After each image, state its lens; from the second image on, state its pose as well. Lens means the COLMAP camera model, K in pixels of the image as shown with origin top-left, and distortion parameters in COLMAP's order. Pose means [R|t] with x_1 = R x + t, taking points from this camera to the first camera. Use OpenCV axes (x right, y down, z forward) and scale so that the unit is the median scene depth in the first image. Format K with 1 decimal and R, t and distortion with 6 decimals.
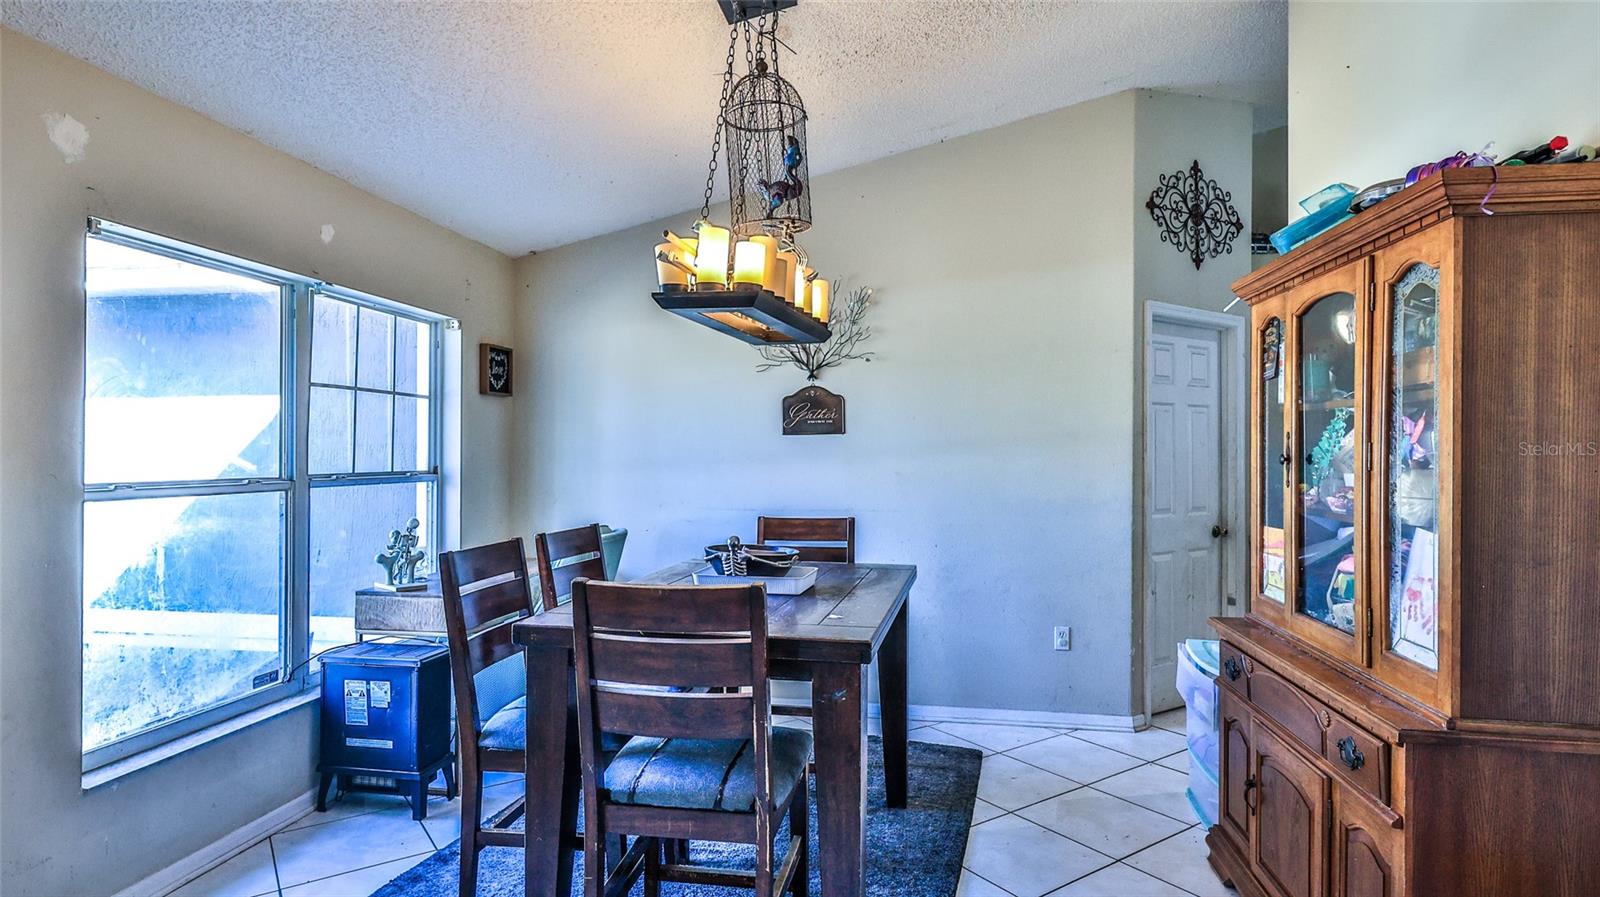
lens RADIAL K [[858.3, 0, 787.6], [0, 858.3, 449.6], [0, 0, 1]] dist [-0.001189, -0.000176]
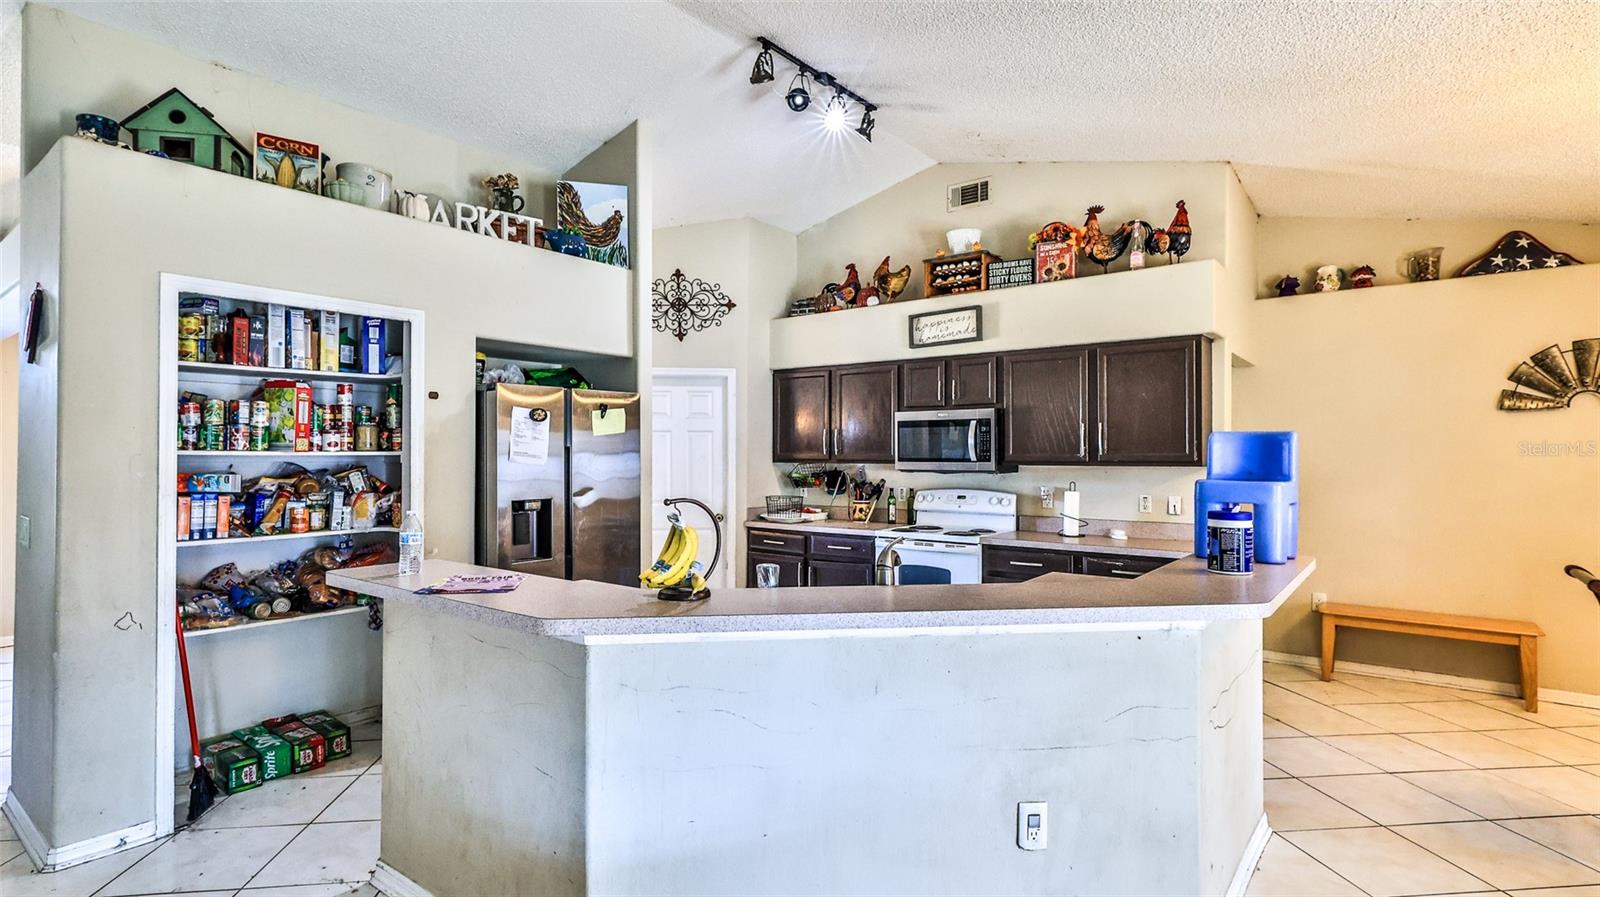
lens RADIAL K [[793.3, 0, 798.5], [0, 793.3, 444.7], [0, 0, 1]] dist [0.002347, -0.000474]
pose [[0.882312, -0.010223, -0.470554, 1.534588], [0.005829, 0.999925, -0.010796, -0.013967], [0.470629, 0.006782, 0.882305, -0.150066]]
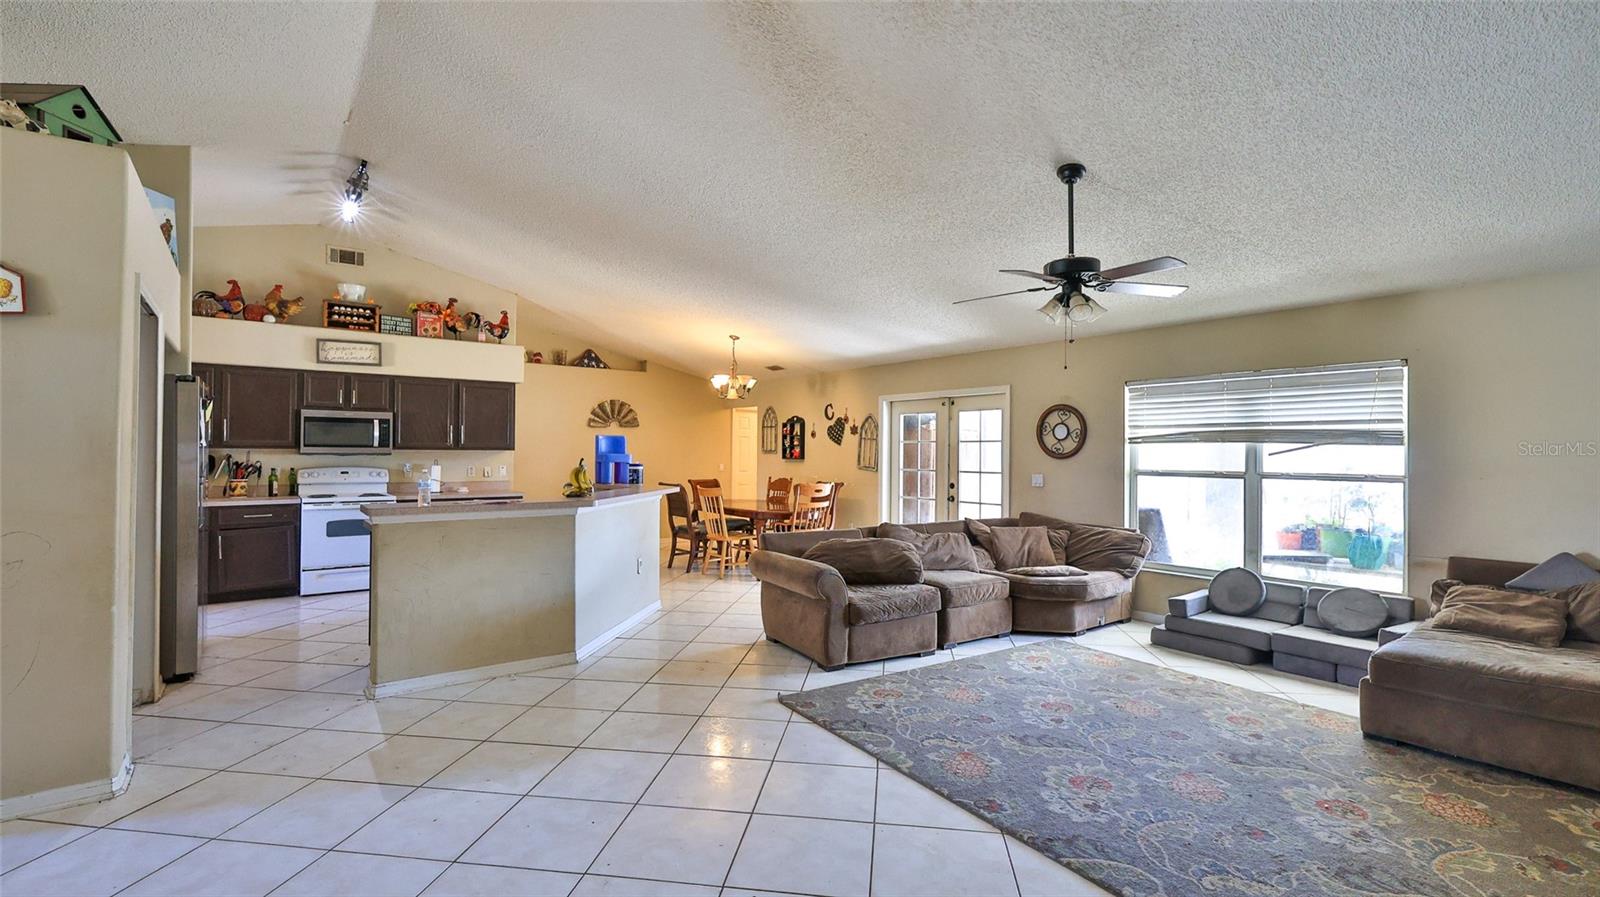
lens RADIAL K [[705.7, 0, 797.2], [0, 705.7, 447.5], [0, 0, 1]] dist [-0.006623, 0.001669]
pose [[0.679572, 0.005346, 0.733590, 0.554270], [-0.007216, 0.999974, -0.000602, -0.004025], [-0.733573, -0.004885, 0.679593, -0.830584]]
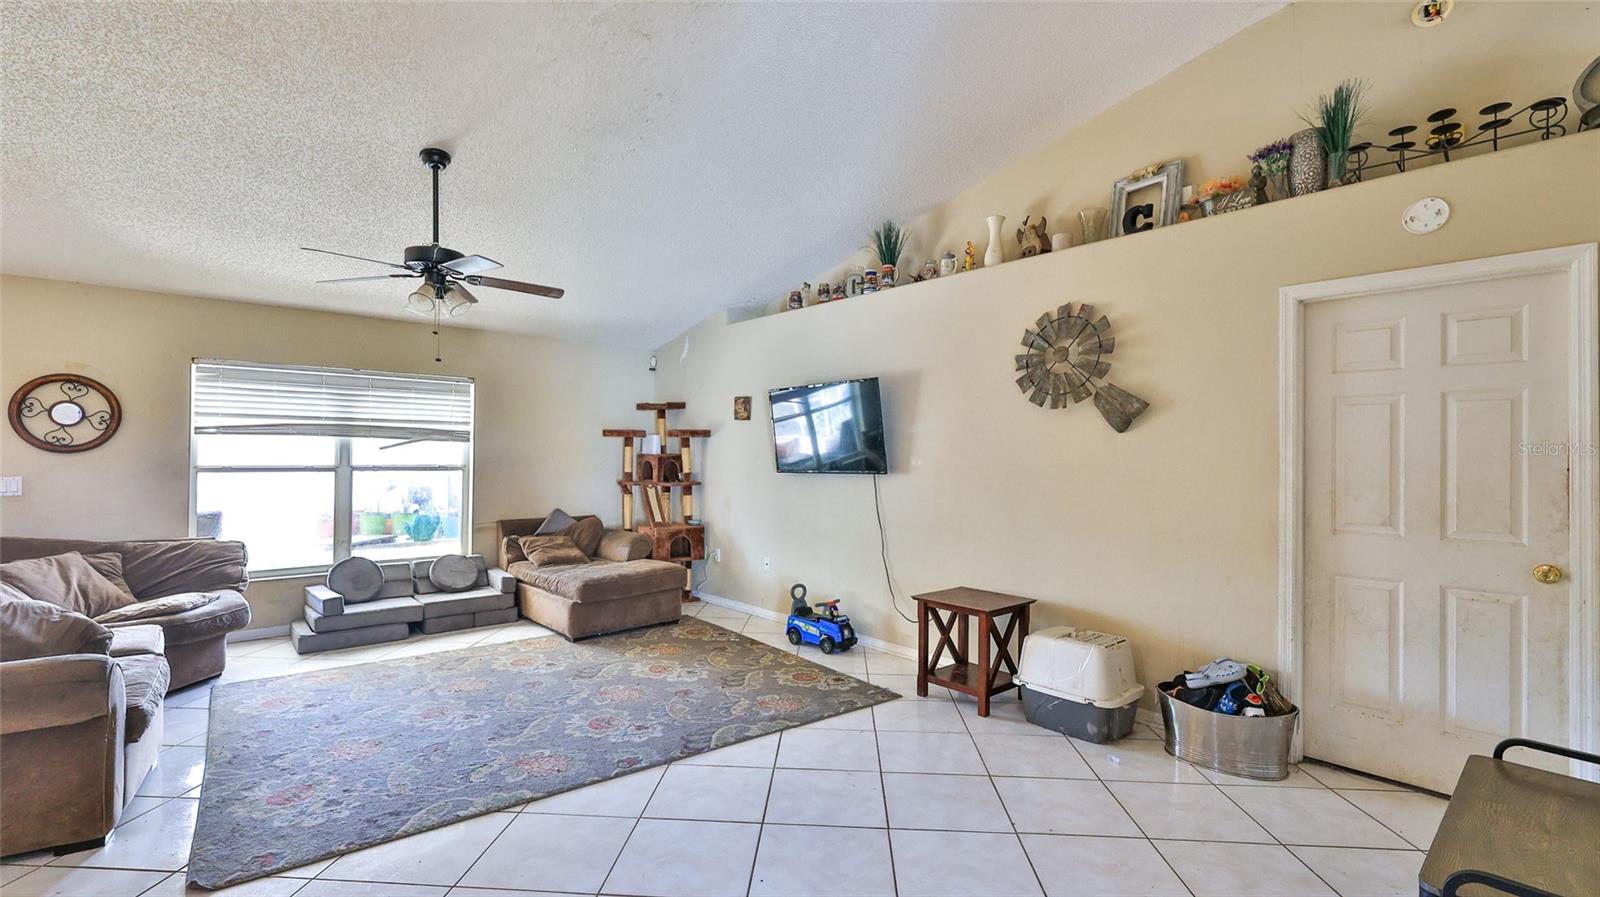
lens RADIAL K [[705.7, 0, 792.0], [0, 705.7, 447.2], [0, 0, 1]] dist [-0.006623, 0.001669]
pose [[-0.784953, -0.005202, 0.619534, 0.566506], [-0.015805, 0.999807, -0.011630, 0.002636], [-0.619354, -0.018921, -0.784884, 0.021897]]
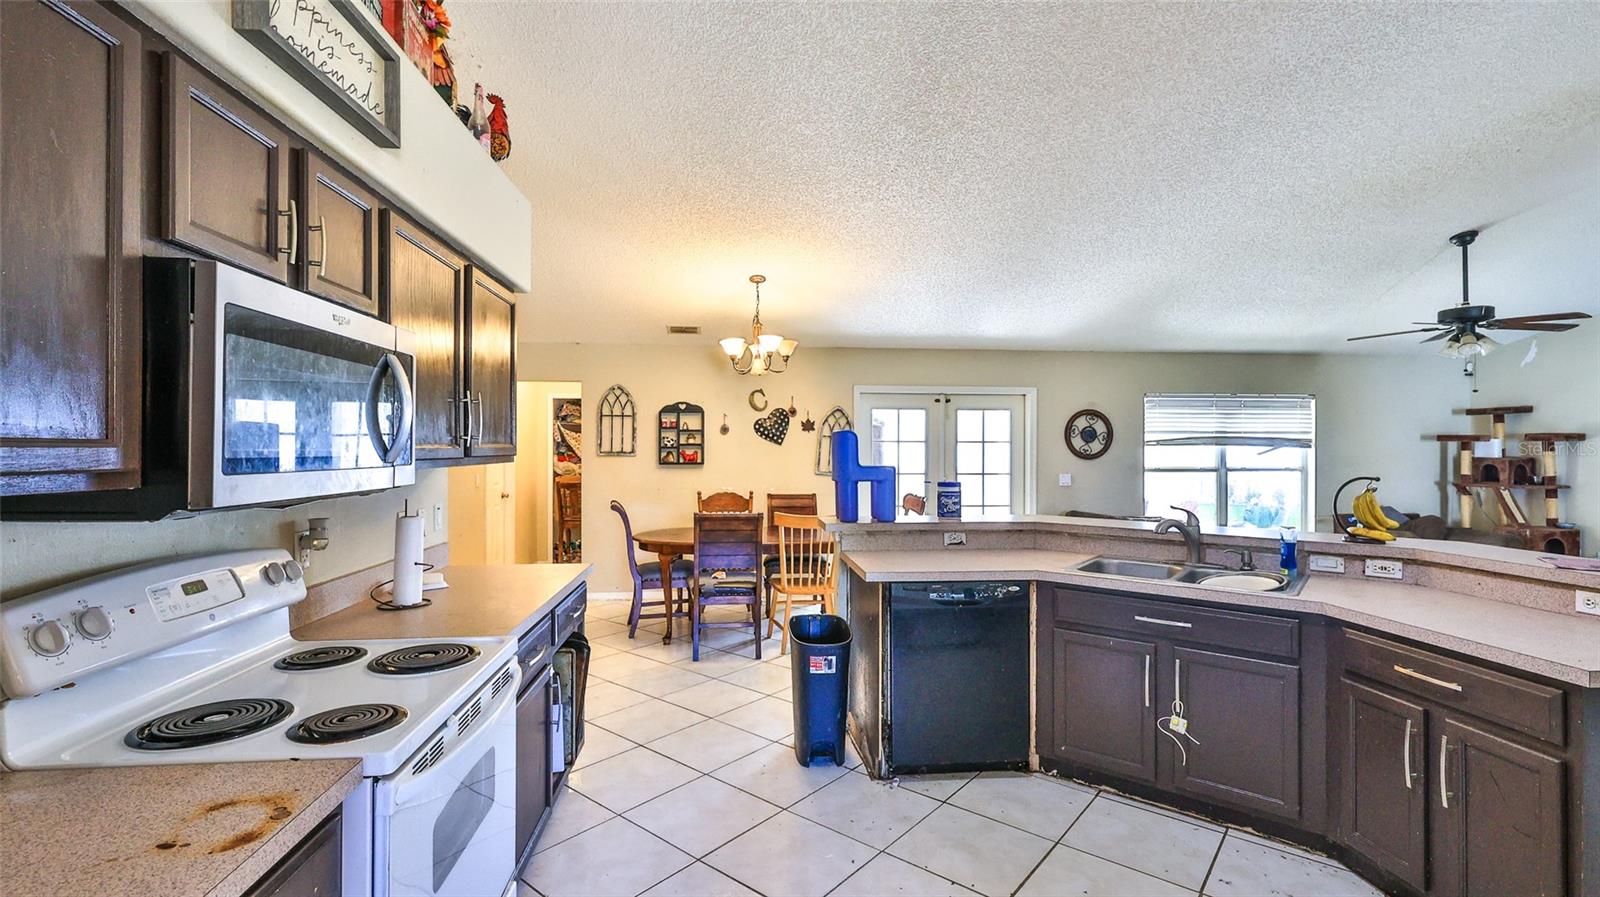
lens RADIAL K [[705.7, 0, 793.0], [0, 705.7, 446.4], [0, 0, 1]] dist [-0.006623, 0.001669]
pose [[-0.258045, -0.002756, 0.966129, 0.636651], [-0.007506, 0.999971, 0.000847, -0.011706], [-0.966104, -0.007033, -0.258059, 1.081798]]
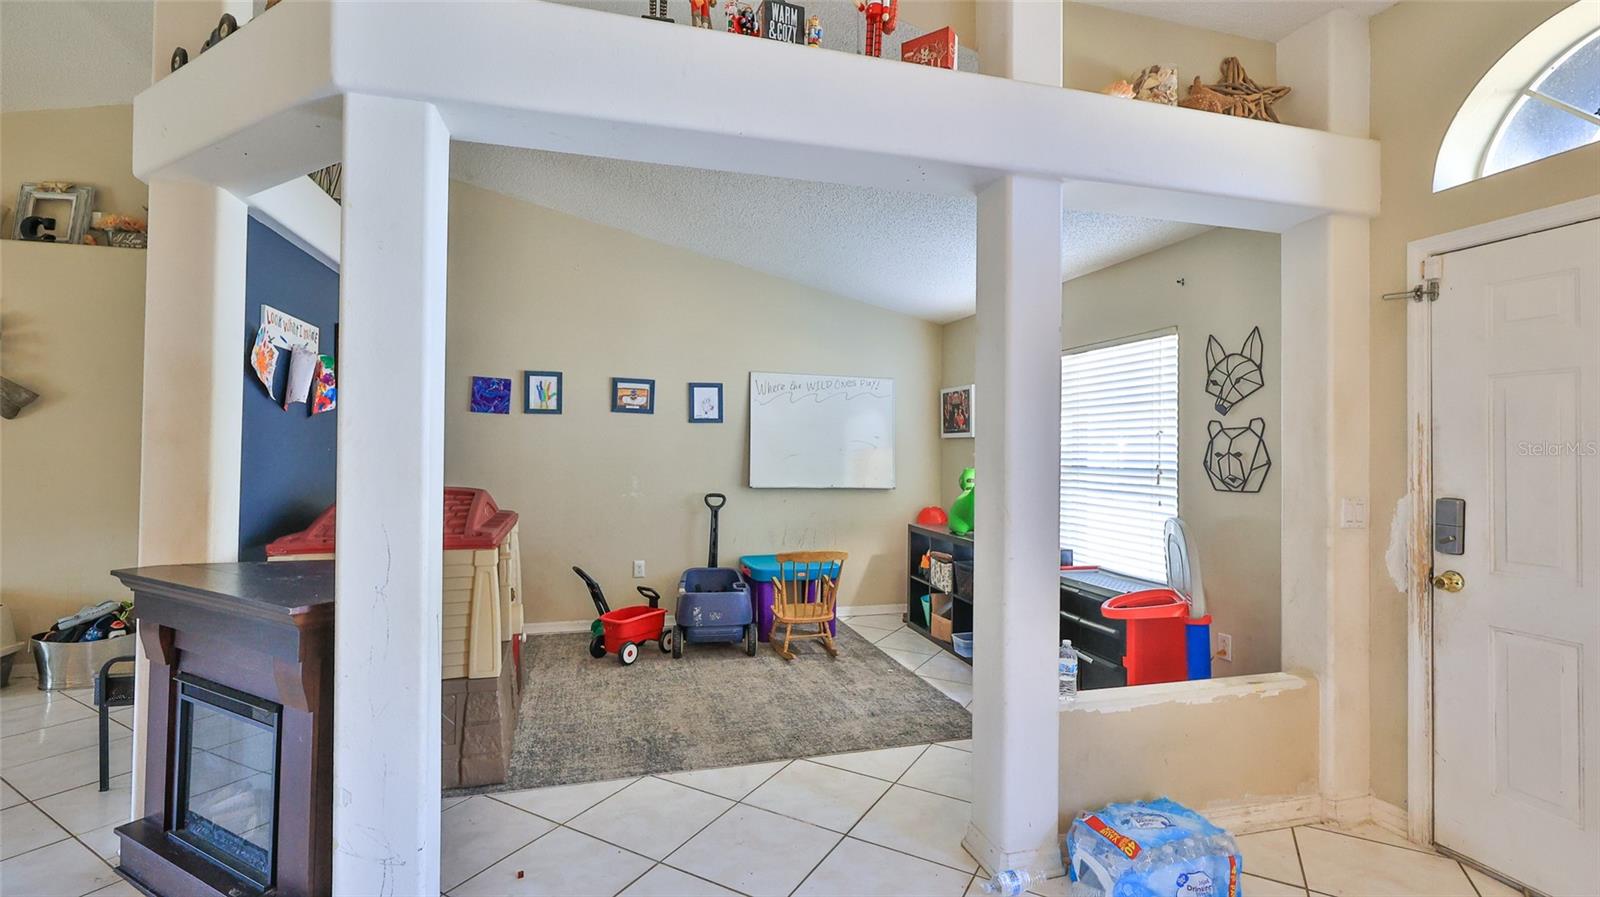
lens RADIAL K [[705.7, 0, 796.0], [0, 705.7, 442.2], [0, 0, 1]] dist [-0.006623, 0.001669]
pose [[-0.902040, -0.018779, -0.431245, 0.198888], [-0.011959, 0.999757, -0.018521, 0.004352], [0.431488, -0.011550, -0.902045, 0.447306]]
